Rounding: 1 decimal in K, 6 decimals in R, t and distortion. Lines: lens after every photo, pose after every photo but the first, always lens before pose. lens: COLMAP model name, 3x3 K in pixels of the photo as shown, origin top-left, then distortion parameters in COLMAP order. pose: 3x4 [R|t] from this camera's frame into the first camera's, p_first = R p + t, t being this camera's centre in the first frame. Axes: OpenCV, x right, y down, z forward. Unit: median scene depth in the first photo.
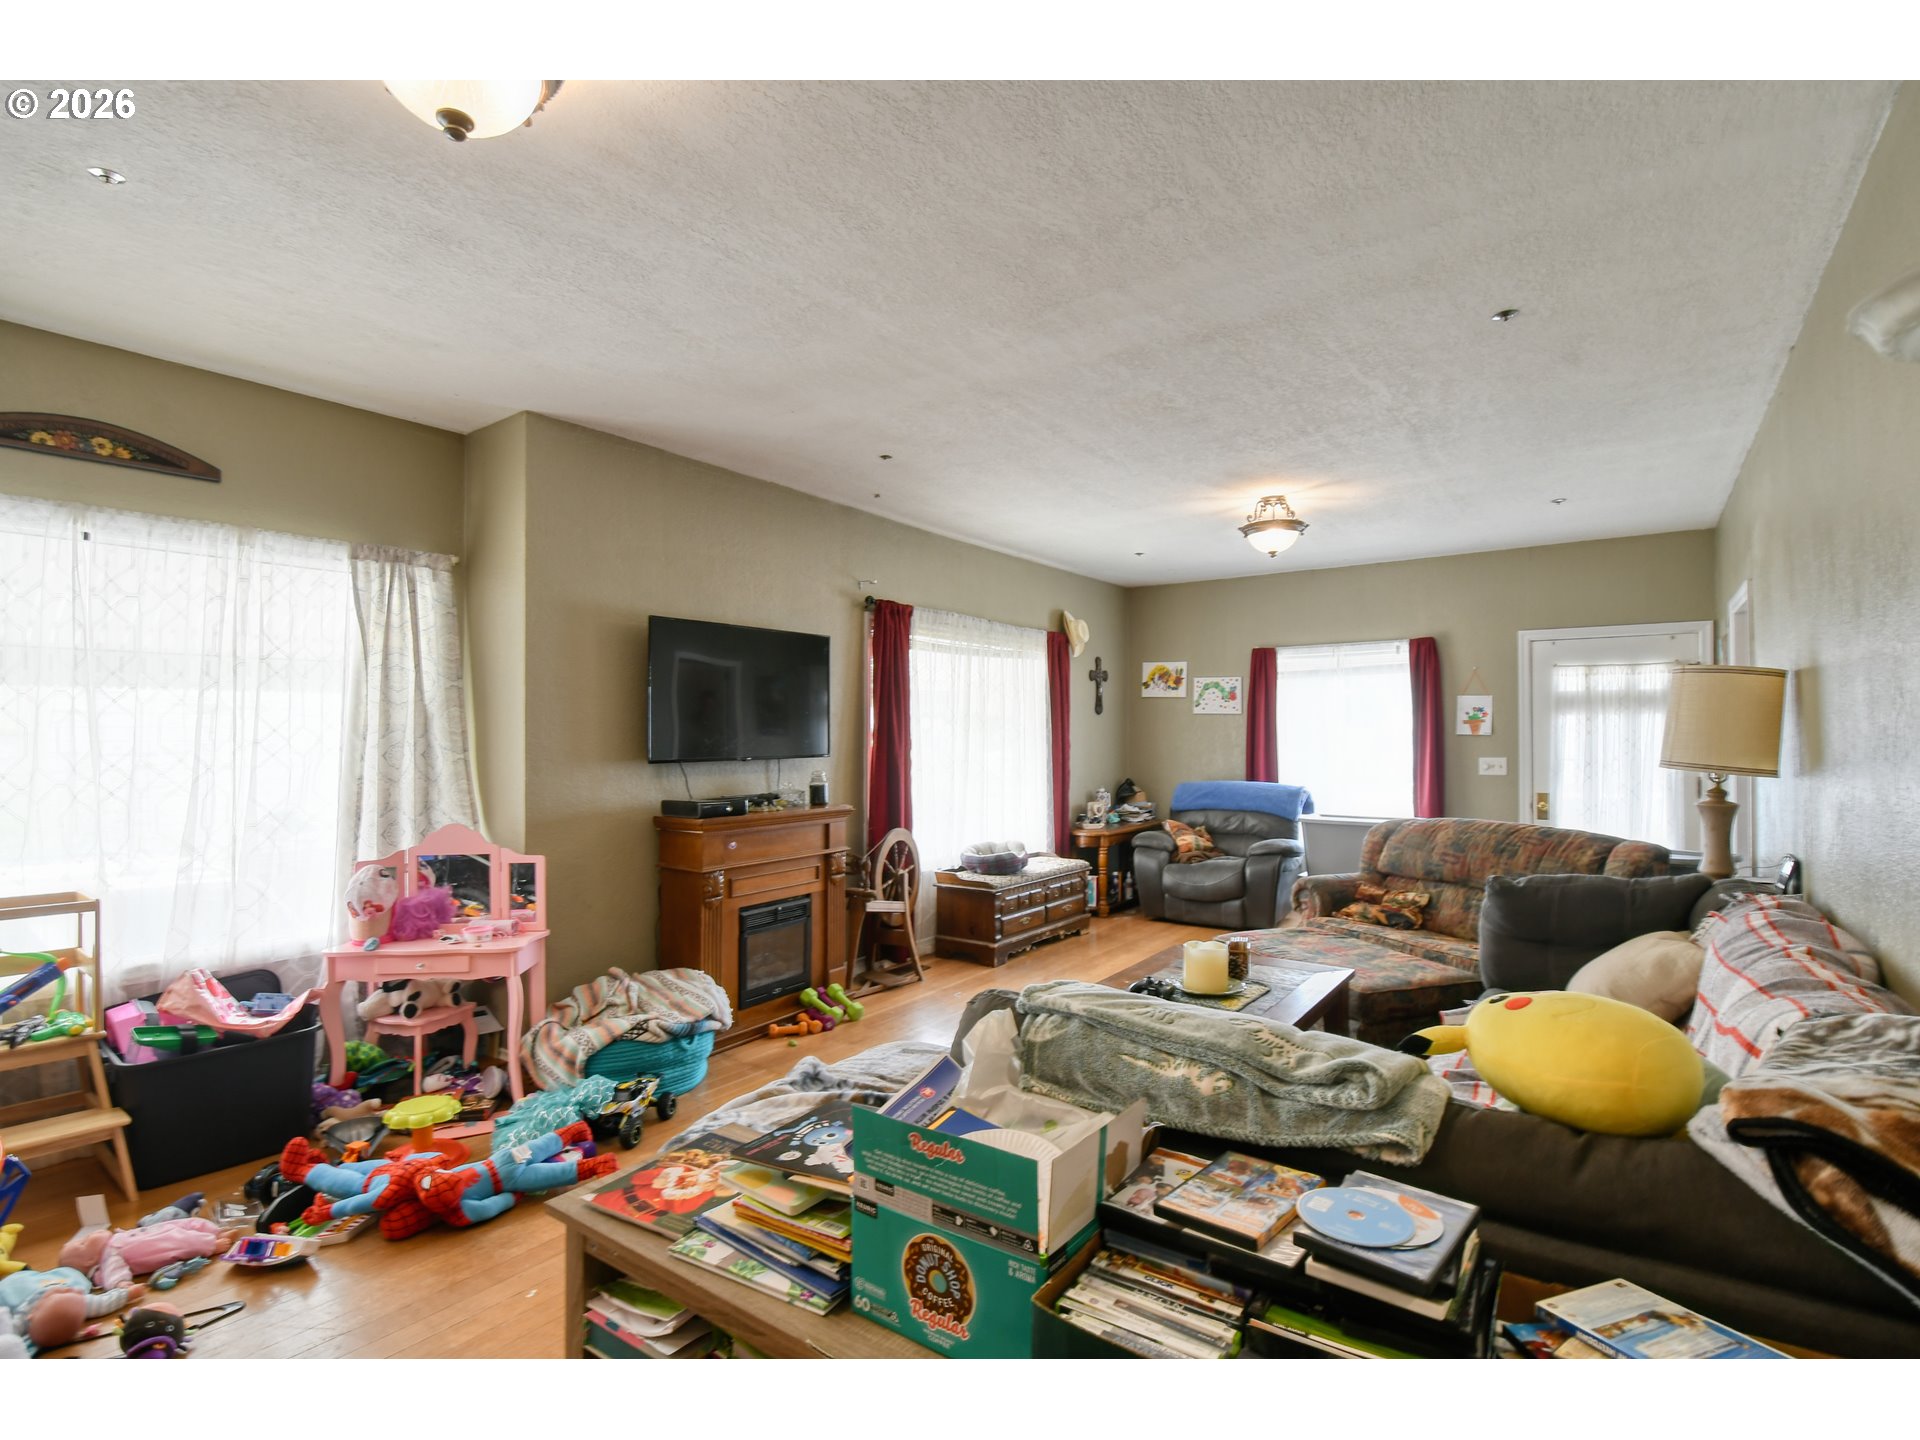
lens RADIAL K [[913.7, 0, 960.0], [0, 913.7, 720.0], [0, 0, 1]] dist [-0.000475, -0.009599]
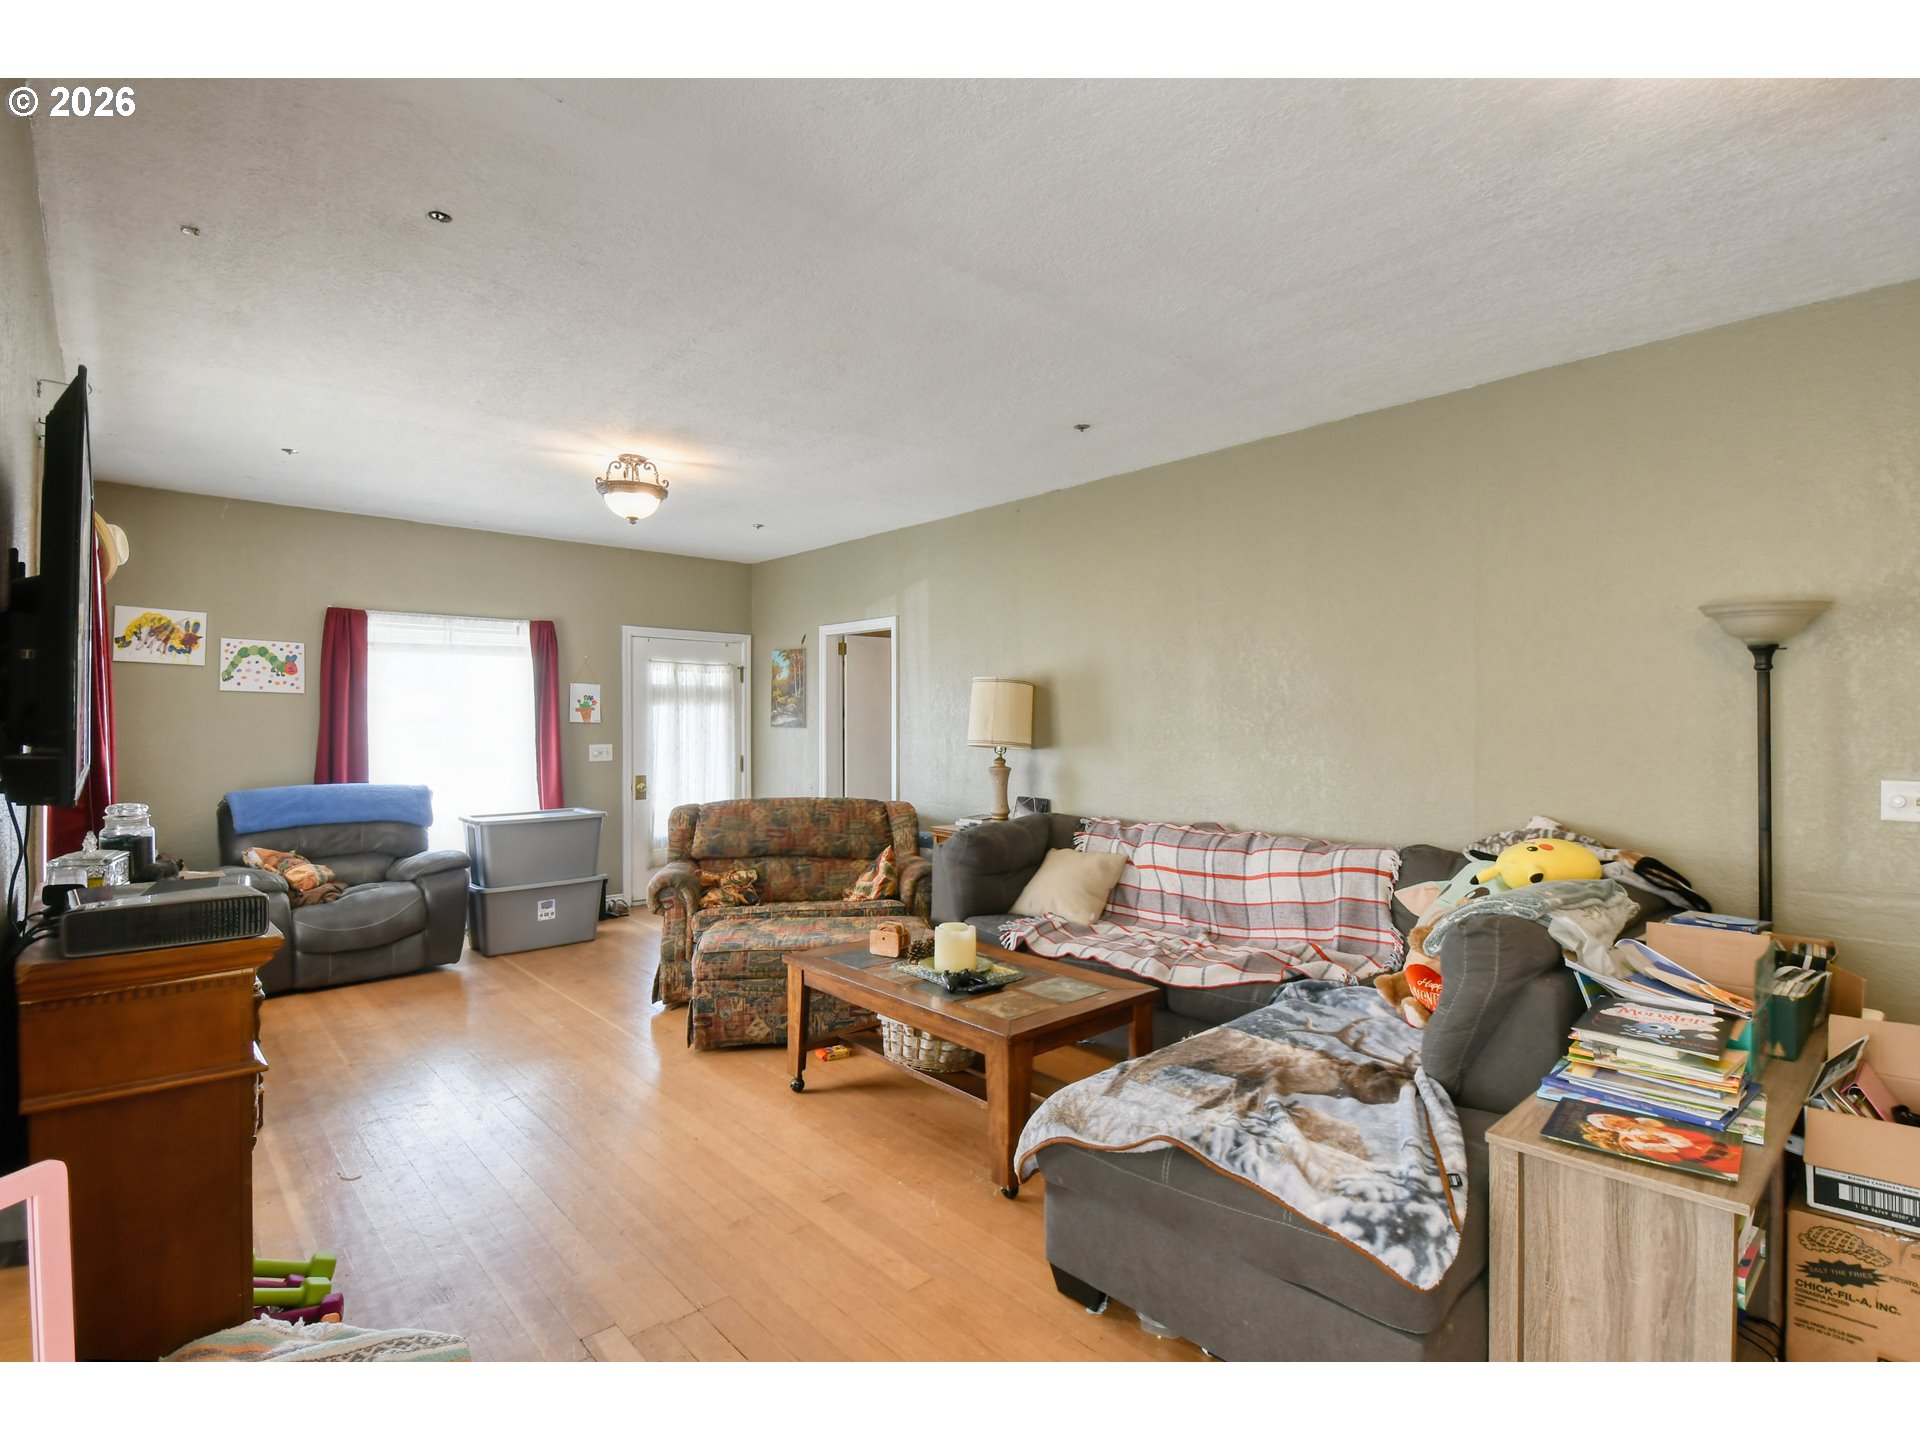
lens RADIAL K [[931.5, 0, 959.0], [0, 931.5, 732.0], [0, 0, 1]] dist [0.026947, -0.026459]
pose [[0.212275, -0.009477, 0.977164, -0.370487], [-0.018394, 0.999737, 0.013692, 0.005042], [-0.977037, -0.020880, 0.212045, 0.375084]]
